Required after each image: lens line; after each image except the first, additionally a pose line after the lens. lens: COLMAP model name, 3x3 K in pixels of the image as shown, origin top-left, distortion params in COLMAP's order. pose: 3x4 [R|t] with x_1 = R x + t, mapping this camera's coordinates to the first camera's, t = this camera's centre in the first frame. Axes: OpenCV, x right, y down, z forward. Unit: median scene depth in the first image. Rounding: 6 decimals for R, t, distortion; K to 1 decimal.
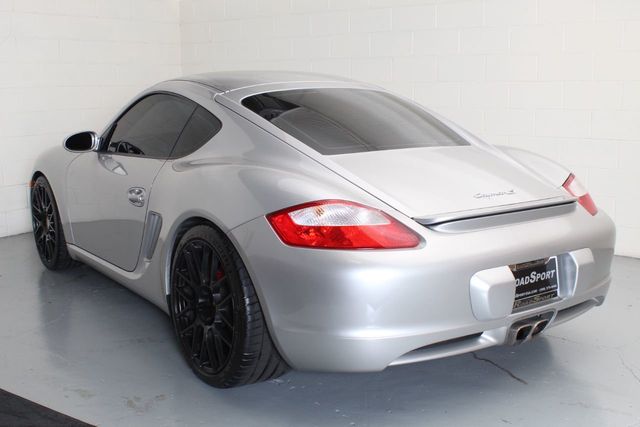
lens RADIAL K [[775.7, 0, 322.7], [0, 775.7, 216.0], [0, 0, 1]] dist [-0.054593, 0.000000]
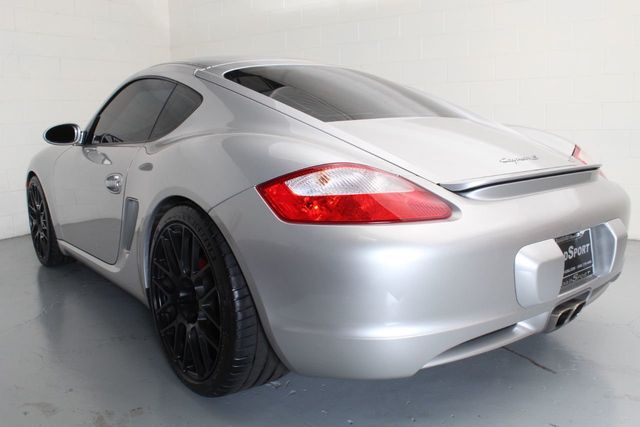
lens RADIAL K [[606.9, 0, 320.5], [0, 606.9, 211.2], [0, 0, 1]] dist [-0.128196, 0.000000]
pose [[0.998500, -0.031209, 0.044982, -0.033248], [0.031814, 0.999412, -0.012790, 0.032517], [-0.044556, 0.014202, 0.998906, 0.347708]]
